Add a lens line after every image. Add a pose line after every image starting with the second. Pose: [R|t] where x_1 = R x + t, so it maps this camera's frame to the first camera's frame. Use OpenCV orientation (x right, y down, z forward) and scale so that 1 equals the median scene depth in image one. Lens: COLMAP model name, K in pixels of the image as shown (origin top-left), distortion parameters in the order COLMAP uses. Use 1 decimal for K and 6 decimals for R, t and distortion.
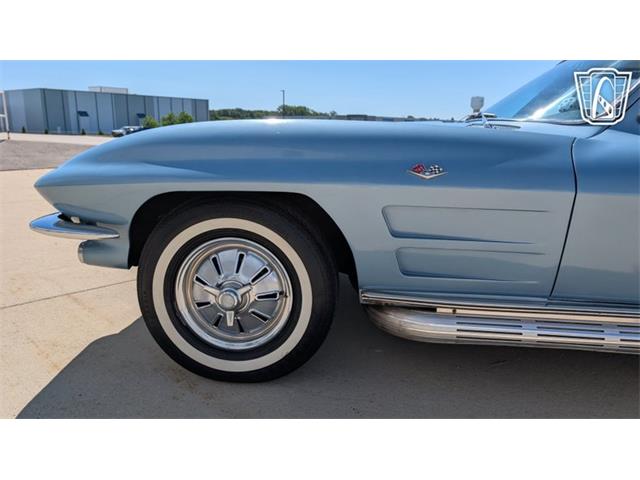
lens RADIAL K [[475.9, 0, 308.5], [0, 475.9, 240.2], [0, 0, 1]] dist [0.000480, 0.000118]
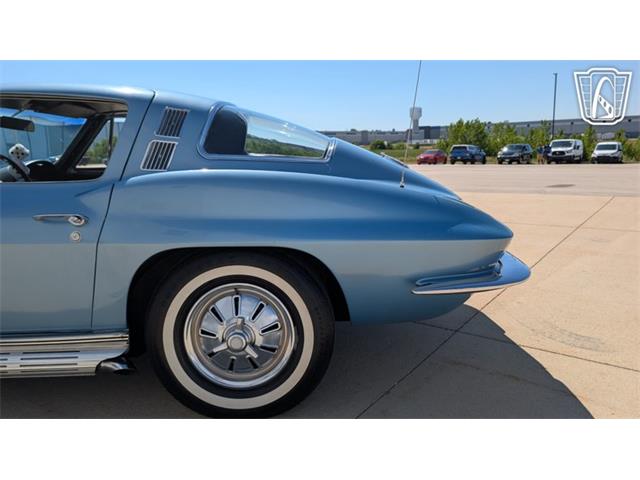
lens RADIAL K [[481.1, 0, 322.8], [0, 481.1, 231.2], [0, 0, 1]] dist [0.004355, 0.000217]
pose [[0.991198, -0.069266, 0.112823, 1.063147], [0.074903, 0.996105, -0.046514, 0.008014], [-0.109161, 0.054556, 0.992526, -0.176018]]
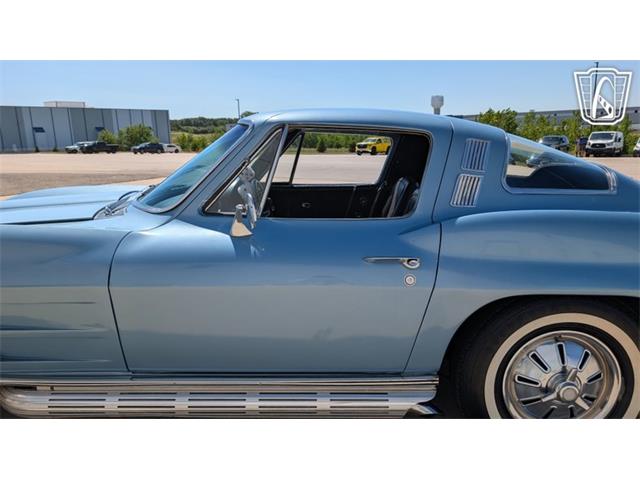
lens RADIAL K [[475.9, 0, 308.5], [0, 475.9, 240.2], [0, 0, 1]] dist [0.000480, 0.000118]
pose [[0.997127, -0.055296, 0.051768, 0.598795], [0.055683, 0.998430, -0.006077, -0.106845], [-0.051351, 0.008942, 0.998641, -0.091548]]
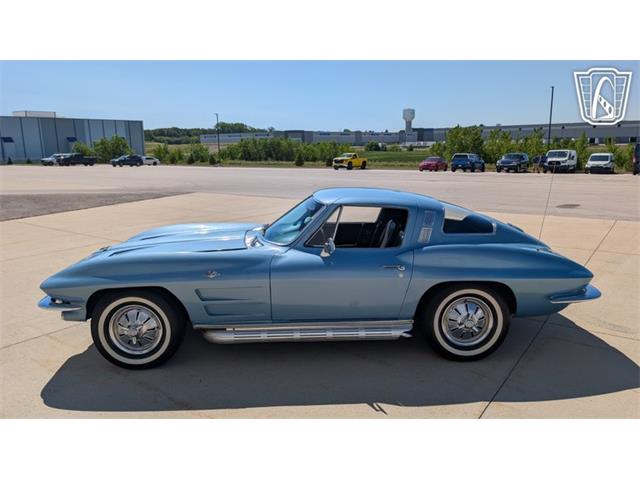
lens RADIAL K [[482.1, 0, 312.9], [0, 482.1, 238.5], [0, 0, 1]] dist [0.001155, -0.000997]
pose [[0.991221, -0.059333, 0.118155, 0.304489], [0.062905, 0.997661, -0.026736, -0.143766], [-0.116292, 0.033934, 0.992635, -0.976072]]
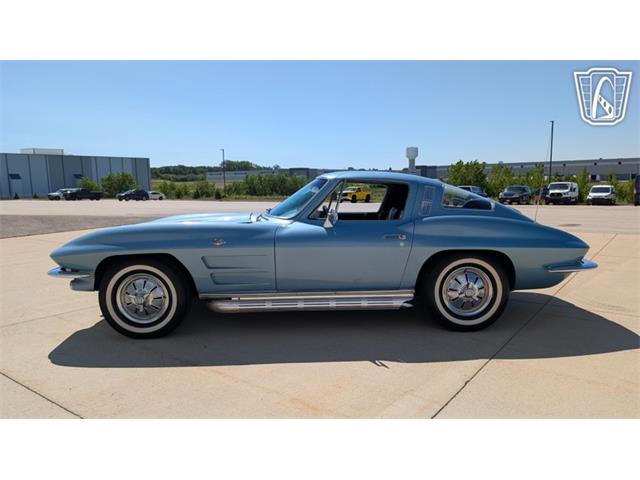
lens RADIAL K [[482.5, 0, 319.1], [0, 482.5, 248.5], [0, 0, 1]] dist [0.003457, -0.003015]
pose [[0.990799, -0.053249, 0.124428, 0.290151], [0.064206, 0.994244, -0.085768, 0.091454], [-0.119145, 0.092968, 0.988515, -1.011700]]
